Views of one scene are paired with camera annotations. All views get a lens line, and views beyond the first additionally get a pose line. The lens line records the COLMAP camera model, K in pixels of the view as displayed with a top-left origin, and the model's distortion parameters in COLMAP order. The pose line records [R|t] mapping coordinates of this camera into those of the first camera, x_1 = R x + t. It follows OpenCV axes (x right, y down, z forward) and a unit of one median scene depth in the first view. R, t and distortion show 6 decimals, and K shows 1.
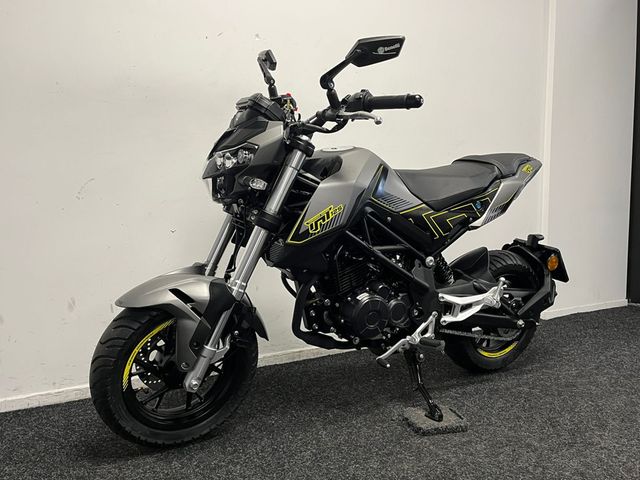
lens RADIAL K [[557.6, 0, 320.0], [0, 557.6, 240.0], [0, 0, 1]] dist [0.053082, 0.000696]
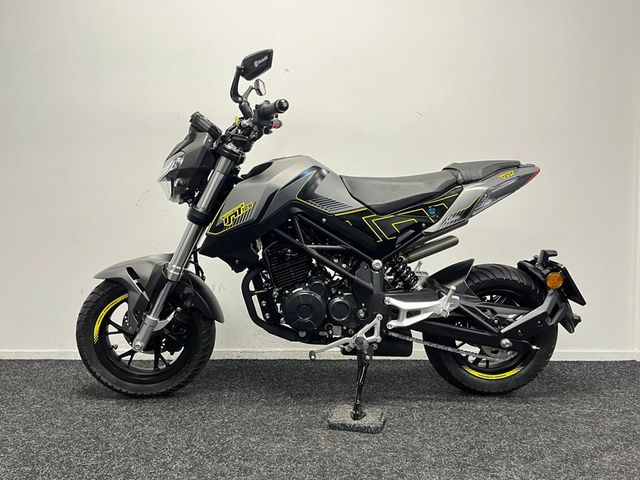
lens RADIAL K [[525.1, 0, 320.0], [0, 525.1, 240.0], [0, 0, 1]] dist [0.049292, -0.009525]
pose [[0.897591, 0.029282, -0.439856, 0.557196], [-0.060170, 0.996591, -0.056440, 0.057481], [0.436704, 0.077126, 0.896293, 0.093212]]
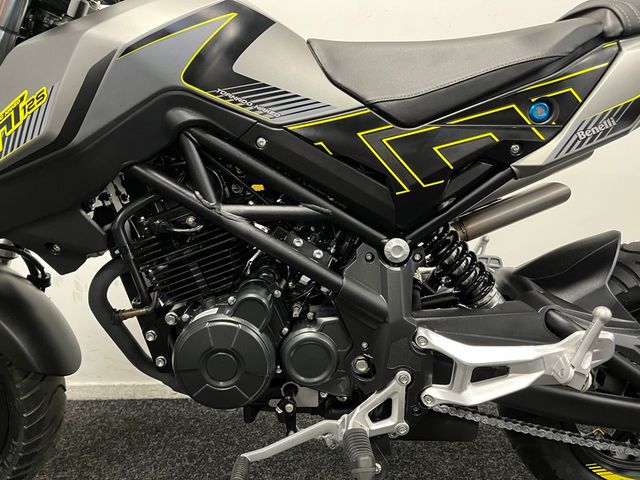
lens RADIAL K [[491.6, 0, 320.0], [0, 491.6, 240.0], [0, 0, 1]] dist [0.082979, -0.130275]
pose [[0.866228, 0.042140, -0.497869, 0.352346], [-0.045741, 0.998941, 0.004967, 0.033463], [0.497551, 0.018471, 0.867238, 0.687078]]
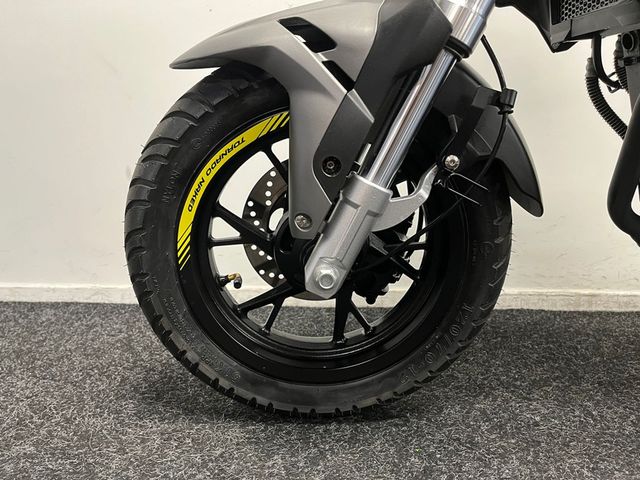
lens RADIAL K [[491.6, 0, 320.0], [0, 491.6, 240.0], [0, 0, 1]] dist [0.082979, -0.130275]
pose [[0.879929, 0.084780, -0.467480, -0.063691], [-0.065334, 0.996195, 0.057689, 0.184377], [0.470592, -0.020220, 0.882119, 0.607754]]
